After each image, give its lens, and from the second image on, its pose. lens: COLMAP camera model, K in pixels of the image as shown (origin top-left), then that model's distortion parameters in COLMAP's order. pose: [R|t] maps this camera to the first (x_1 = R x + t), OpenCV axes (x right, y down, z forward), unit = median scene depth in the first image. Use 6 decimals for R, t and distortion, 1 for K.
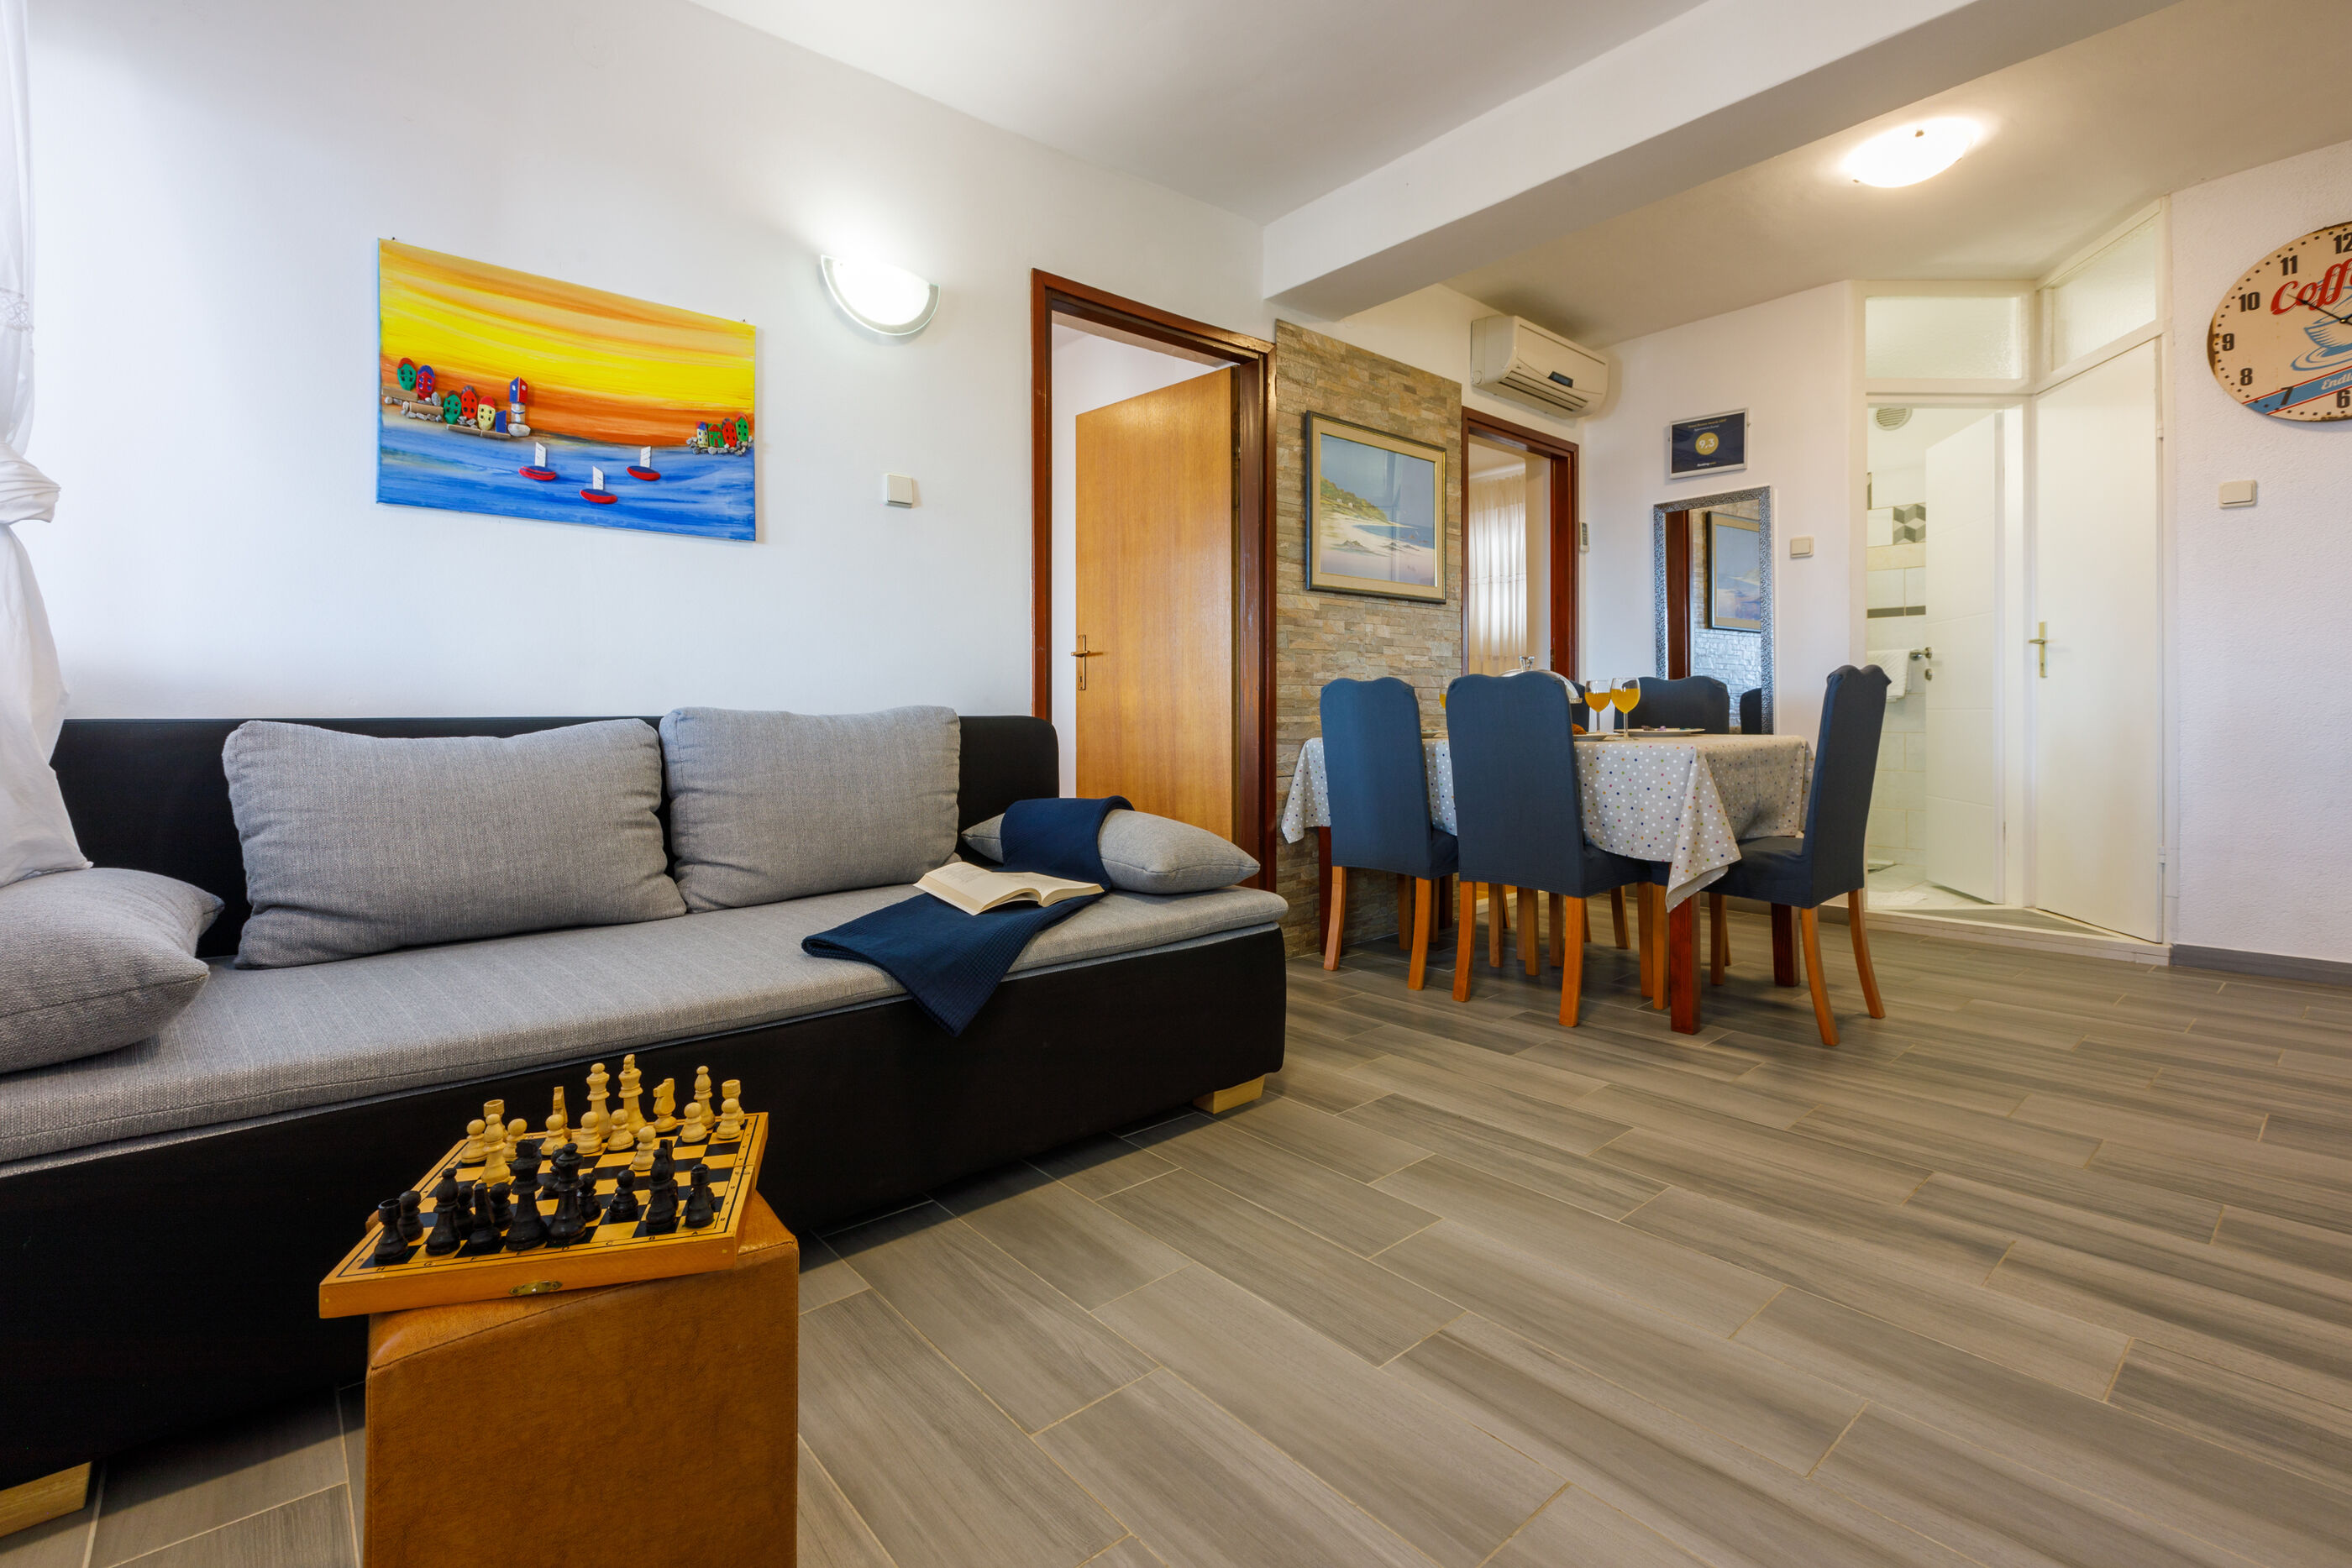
lens RADIAL K [[1053.2, 0, 1202.5], [0, 1053.2, 709.0], [0, 0, 1]] dist [-0.000970, -0.000343]
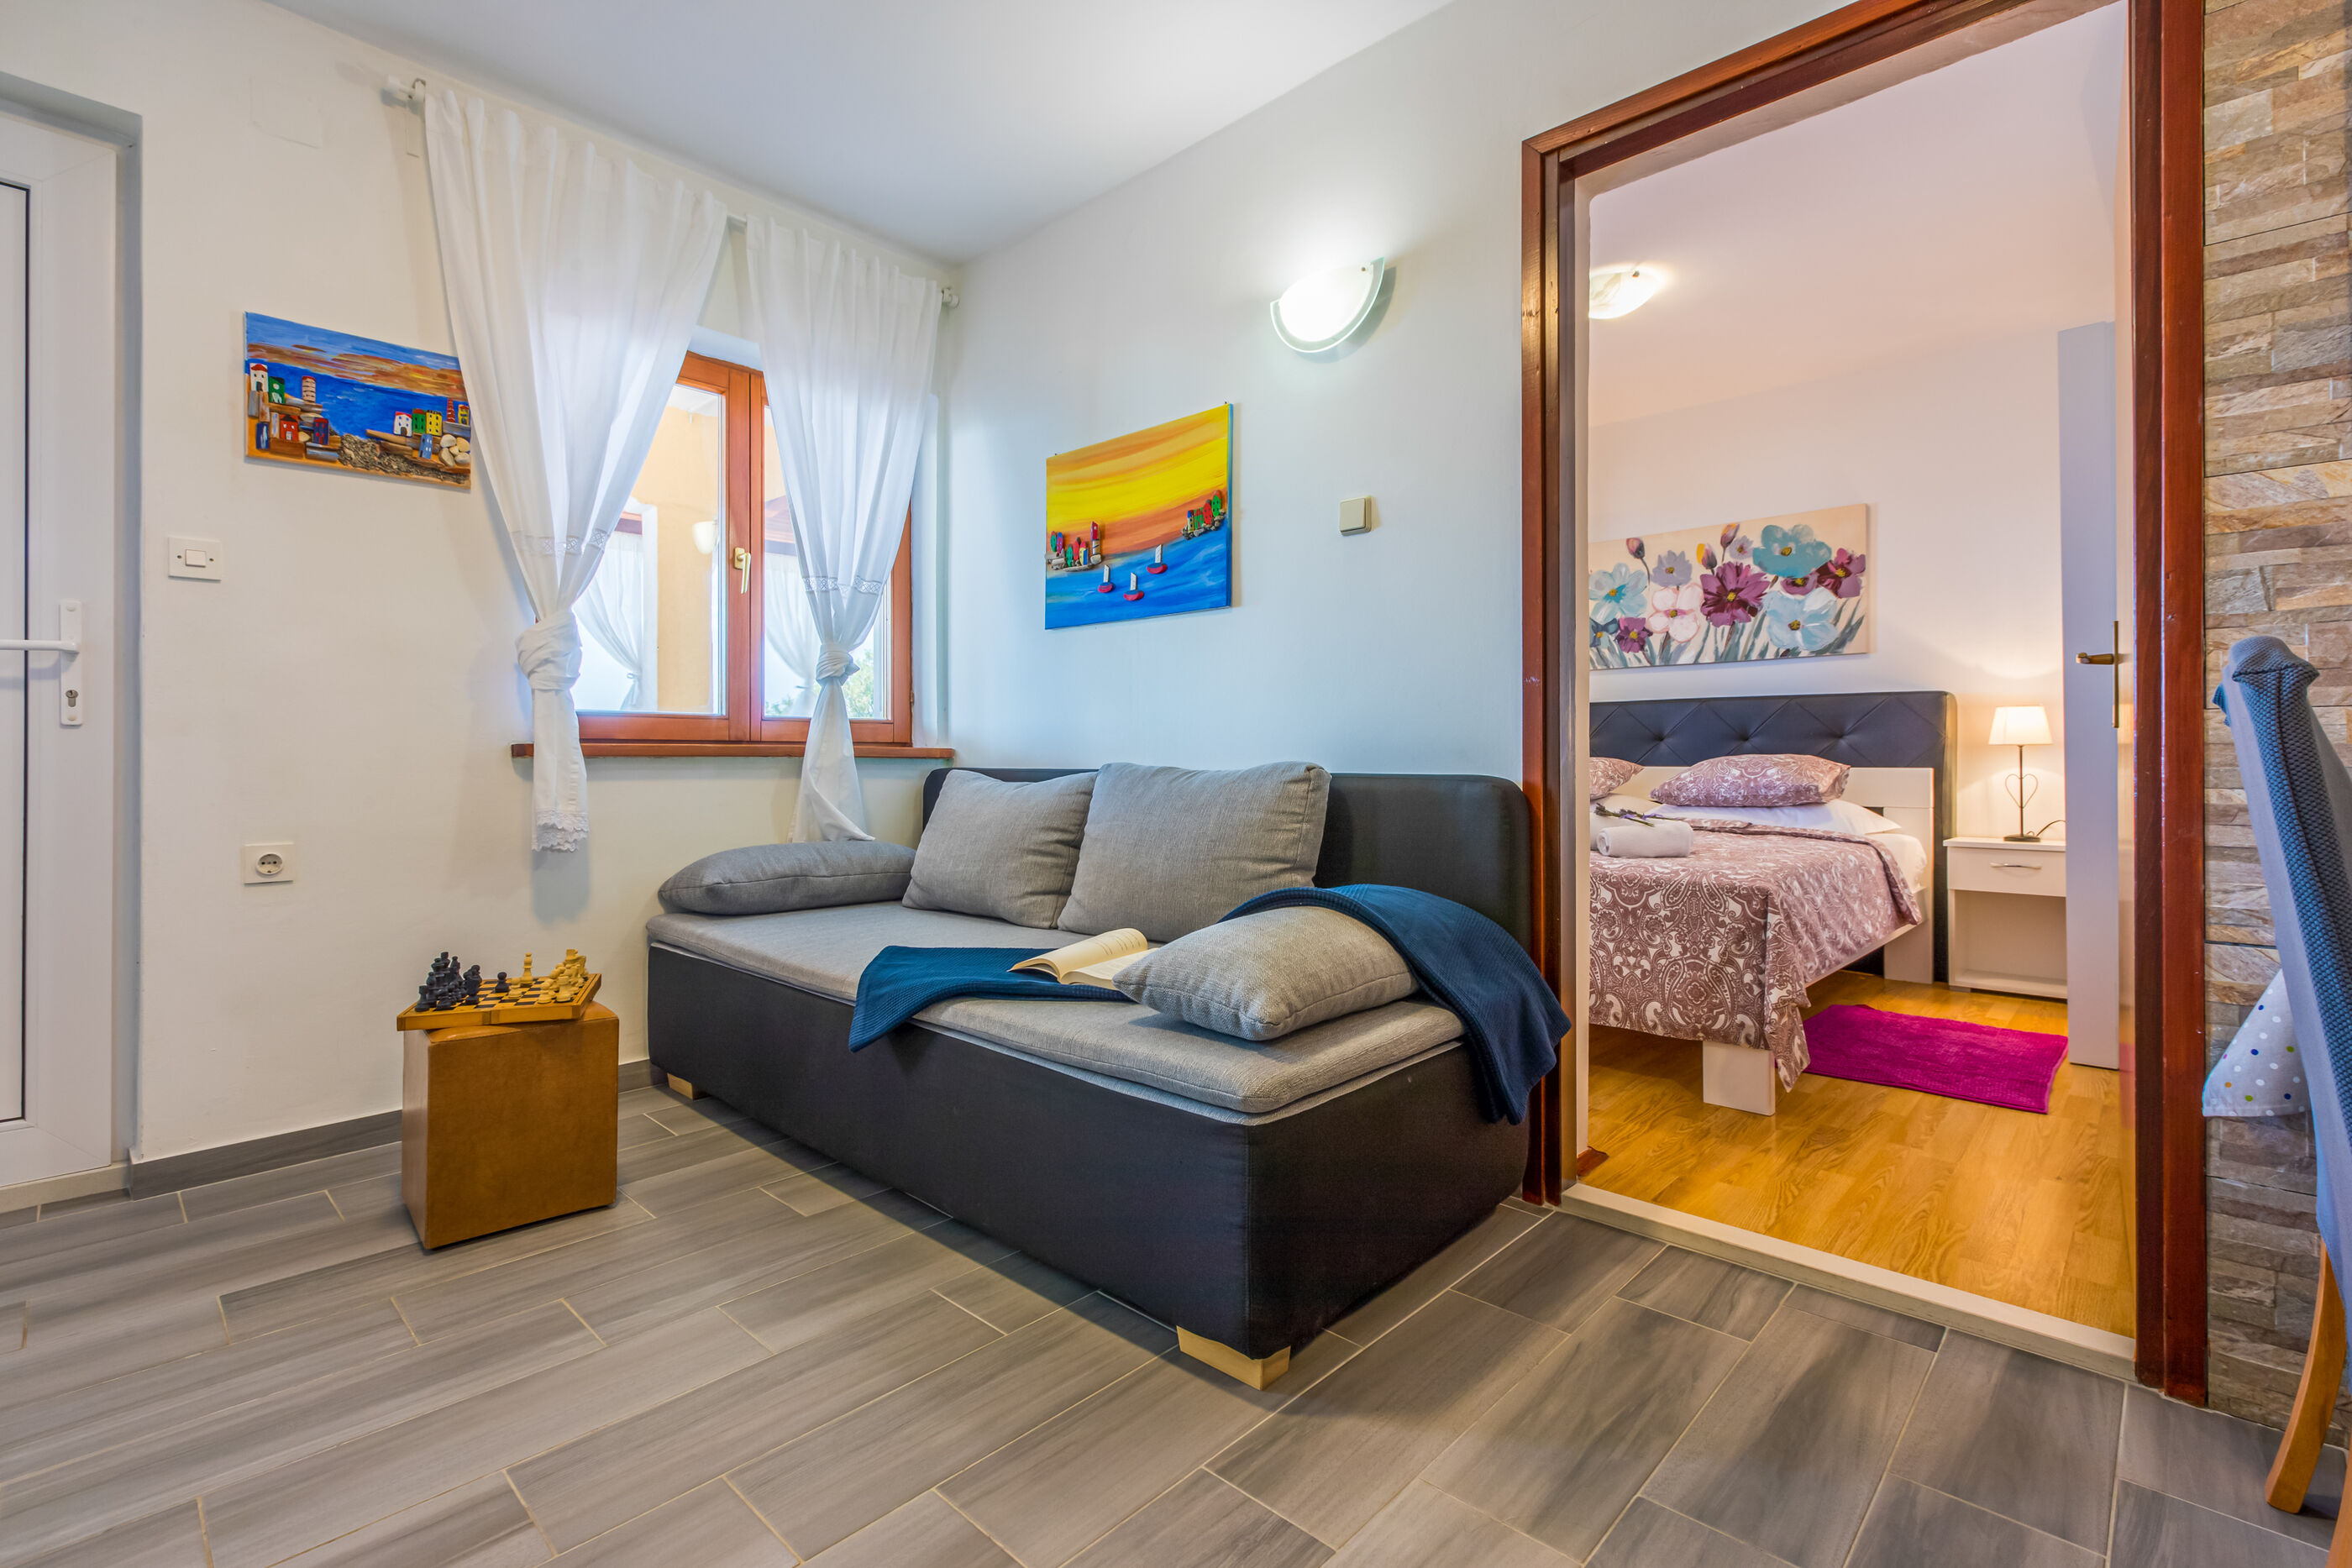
lens RADIAL K [[1079.8, 0, 1156.1], [0, 1079.8, 753.3], [0, 0, 1]] dist [-0.000595, -0.000242]
pose [[0.070837, 0.000443, -0.997488, 0.667546], [0.003273, 0.999994, 0.000677, -0.011702], [0.997483, -0.003312, 0.070836, 0.859923]]
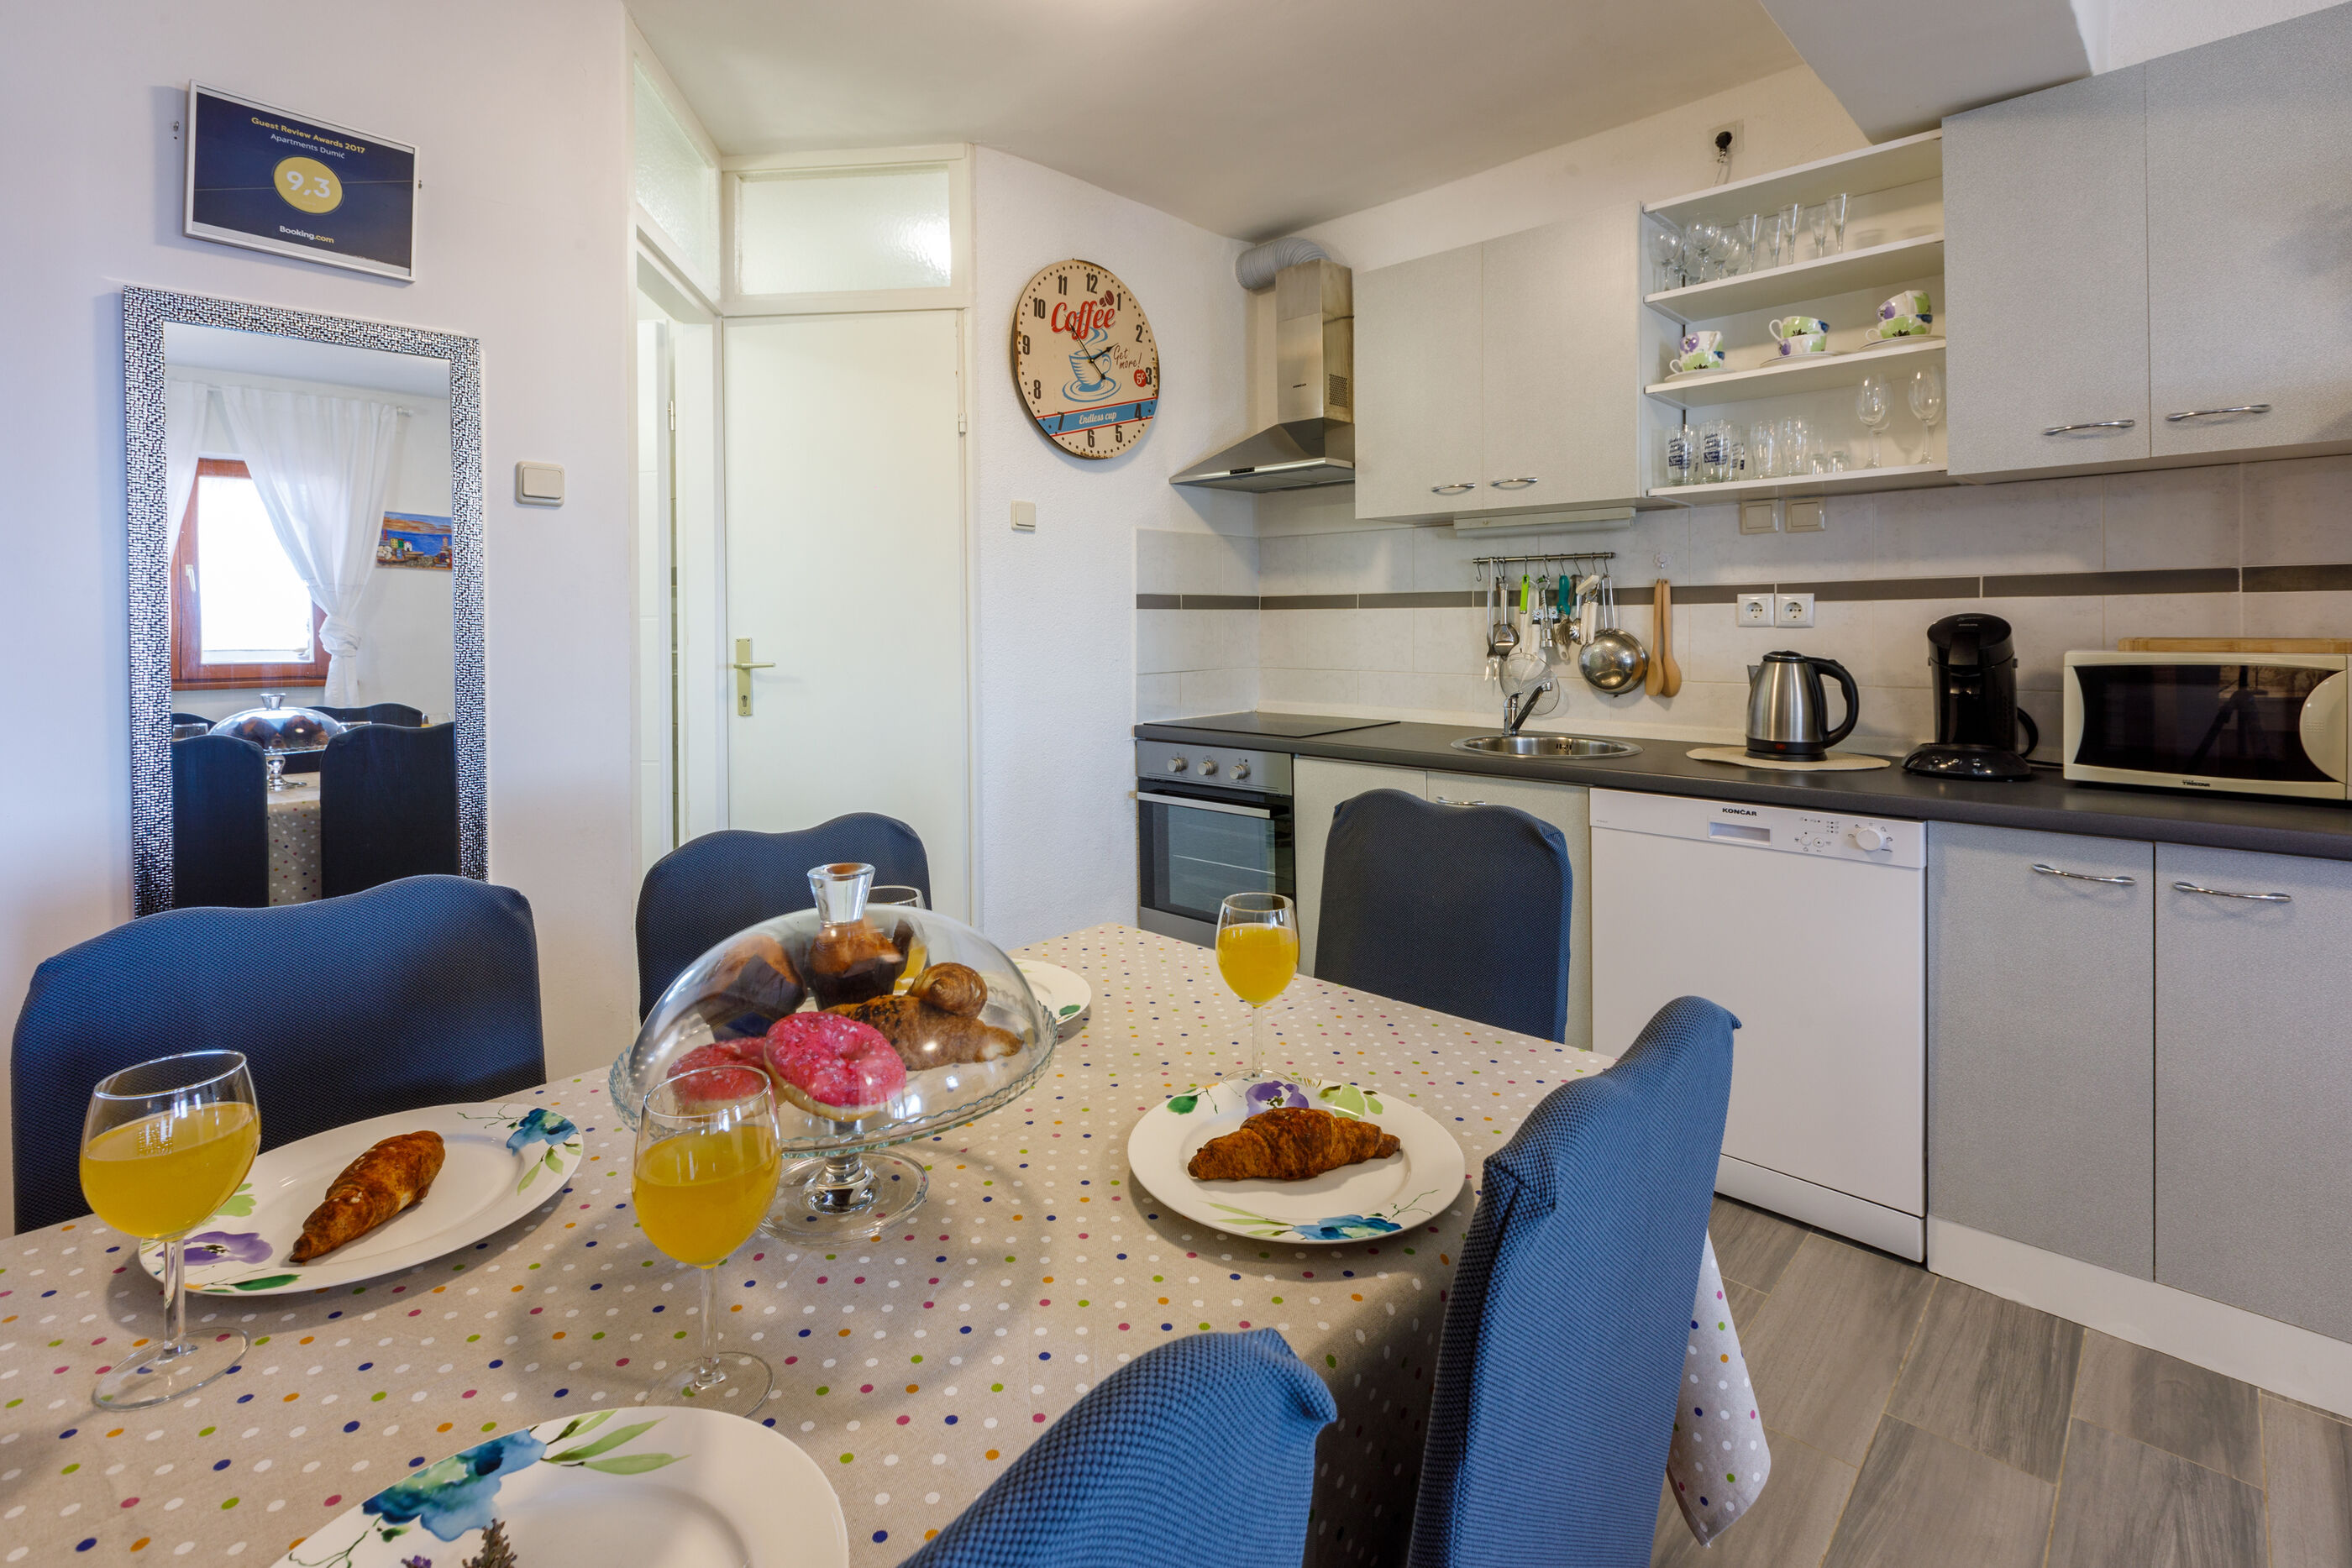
lens RADIAL K [[1087.5, 0, 1149.3], [0, 1087.5, 631.4], [0, 0, 1]] dist [0.000282, -0.000609]
pose [[-0.063407, 0.003220, 0.997983, 0.071713], [0.005734, 0.999979, -0.002862, -0.147153], [-0.997971, 0.005541, -0.063424, 1.366565]]
